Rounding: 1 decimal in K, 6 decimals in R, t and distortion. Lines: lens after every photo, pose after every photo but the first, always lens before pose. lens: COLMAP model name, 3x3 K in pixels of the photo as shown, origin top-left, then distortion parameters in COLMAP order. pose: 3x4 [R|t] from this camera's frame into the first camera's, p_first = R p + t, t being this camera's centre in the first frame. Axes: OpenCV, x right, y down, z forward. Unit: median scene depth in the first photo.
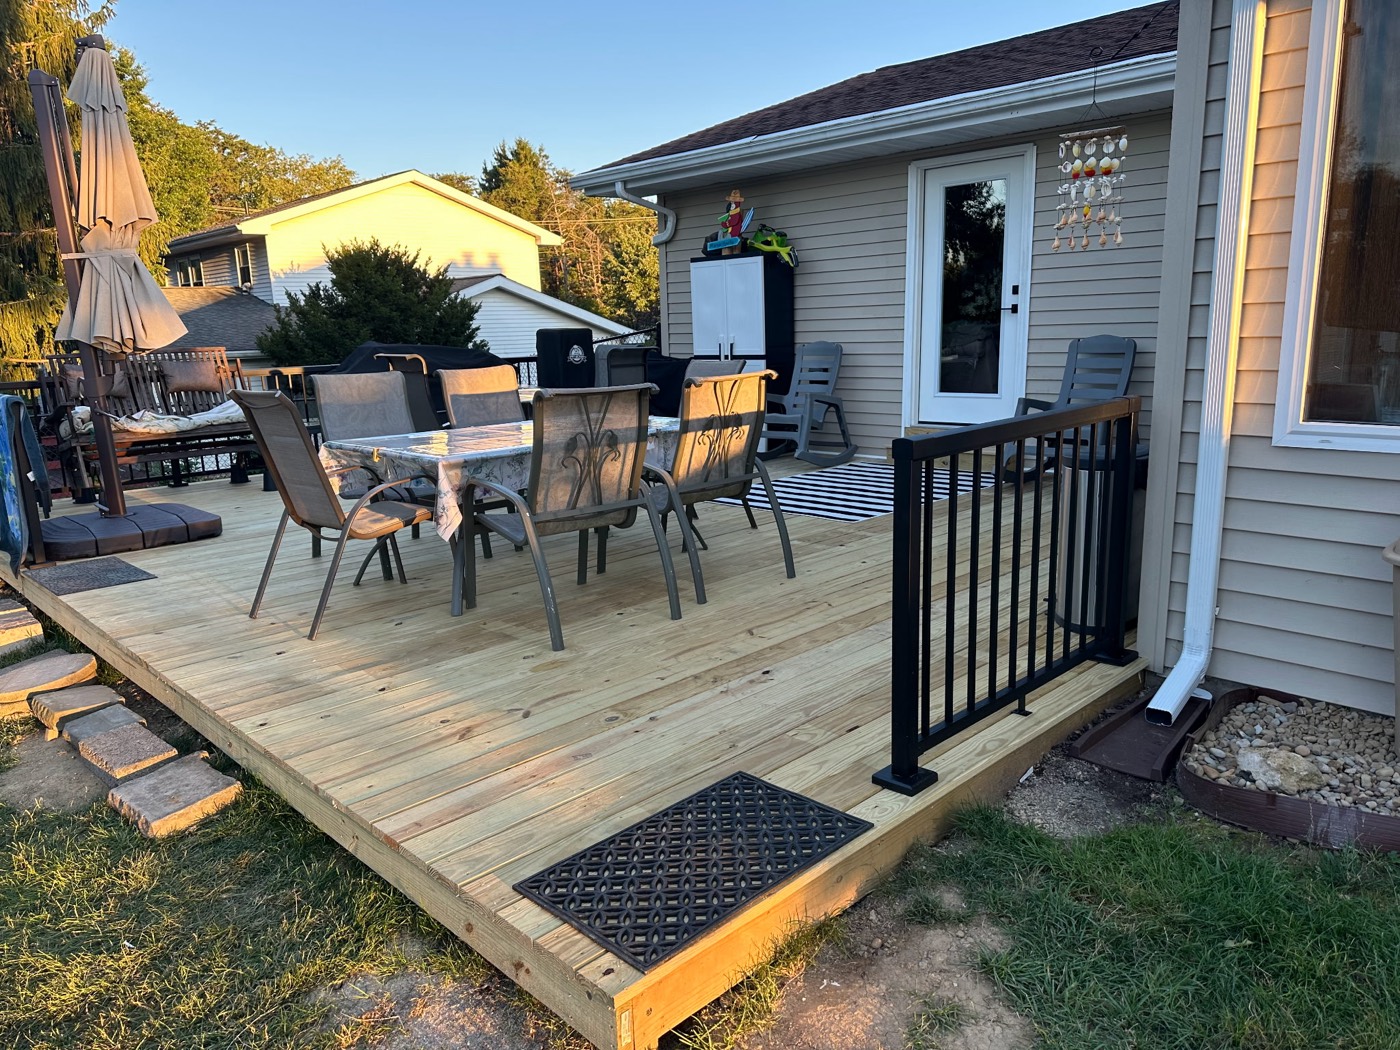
lens RADIAL K [[997.5, 0, 700.0], [0, 997.5, 525.0], [0, 0, 1]] dist [0.050350, -0.038484]
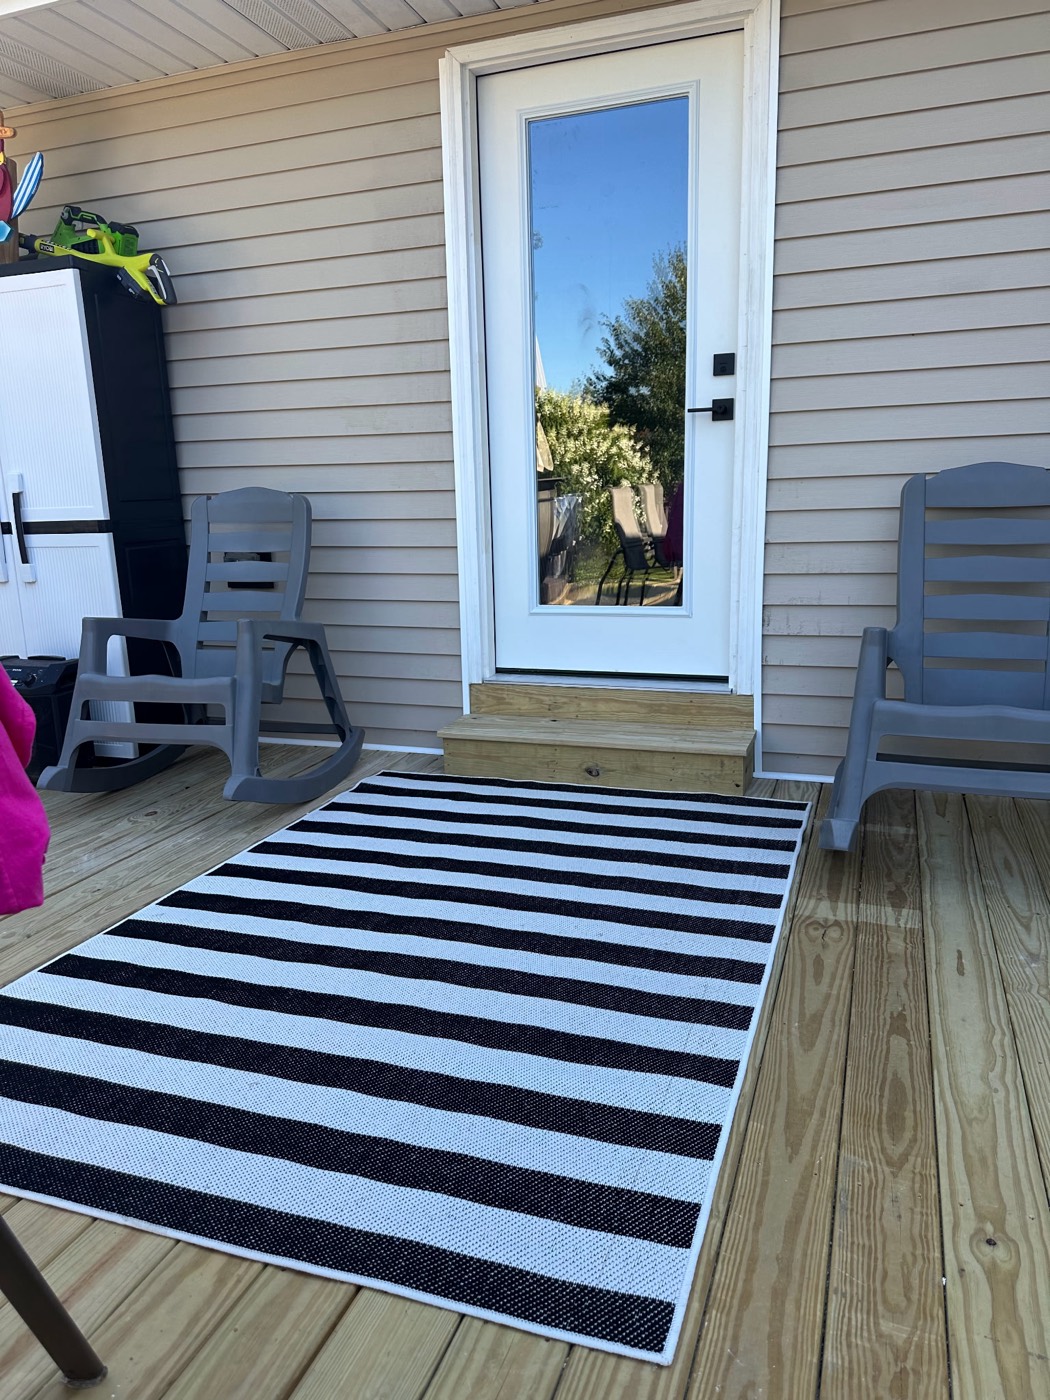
lens RADIAL K [[997.5, 0, 563.4], [0, 997.5, 699.0], [0, 0, 1]] dist [0.050350, -0.038484]
pose [[0.893367, -0.083919, 0.441421, 0.045827], [0.084104, 0.996272, 0.019189, -0.095632], [-0.441386, 0.019982, 0.897095, 0.587501]]
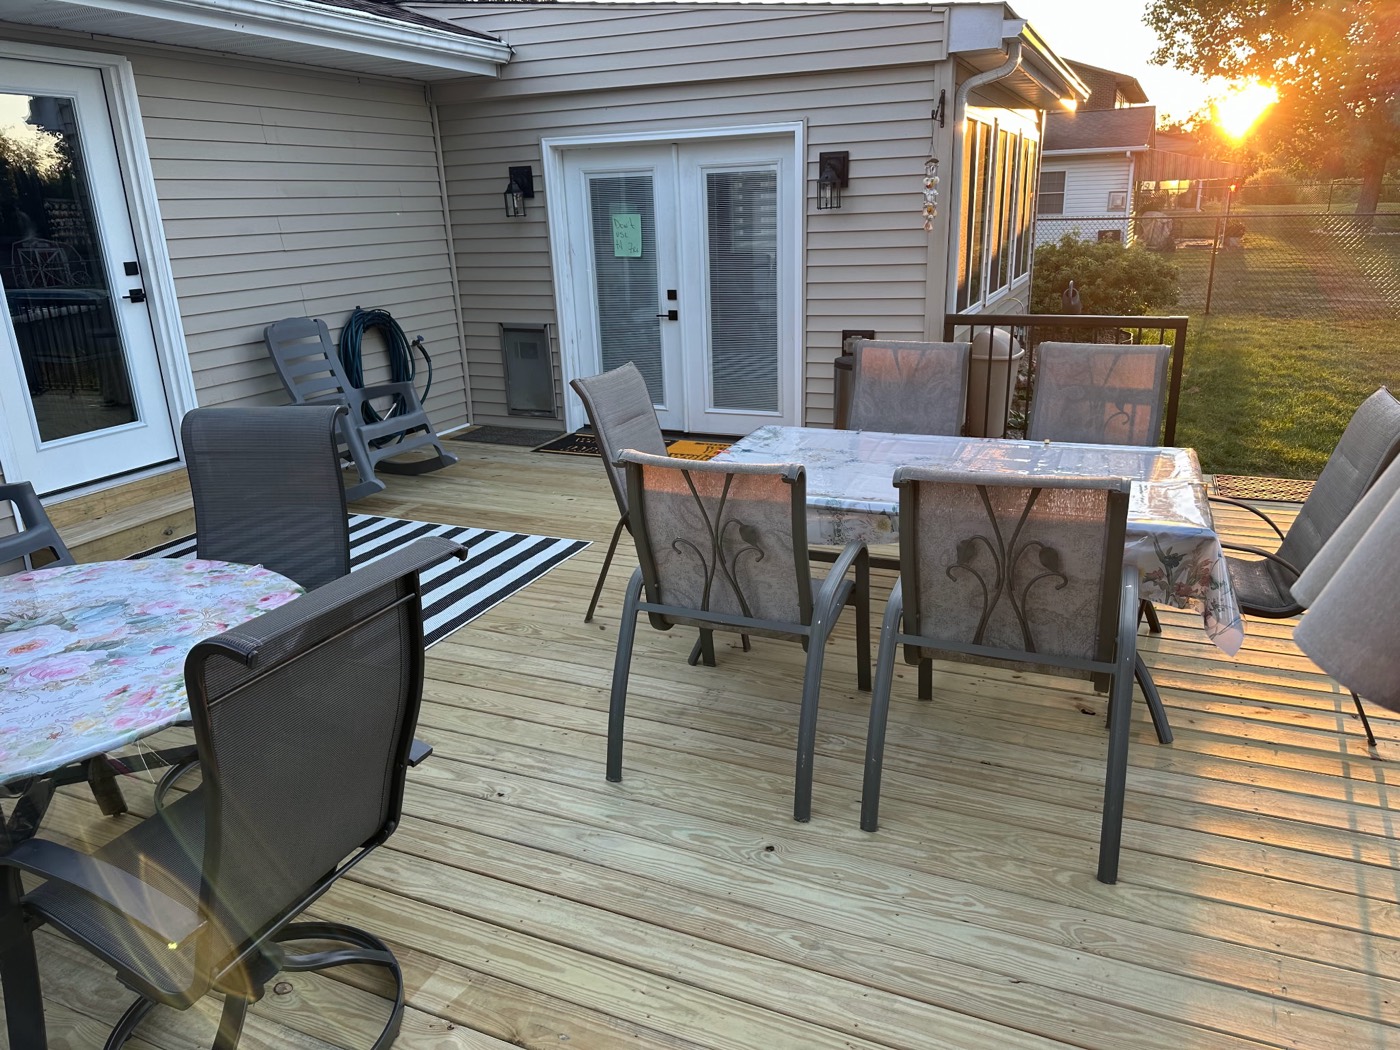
lens RADIAL K [[997.5, 0, 700.0], [0, 997.5, 525.0], [0, 0, 1]] dist [0.050350, -0.038484]
pose [[-0.378398, -0.237573, 0.894636, -0.454165], [0.233633, 0.910697, 0.340656, -0.199150], [-0.895673, 0.337920, -0.289101, 0.827639]]
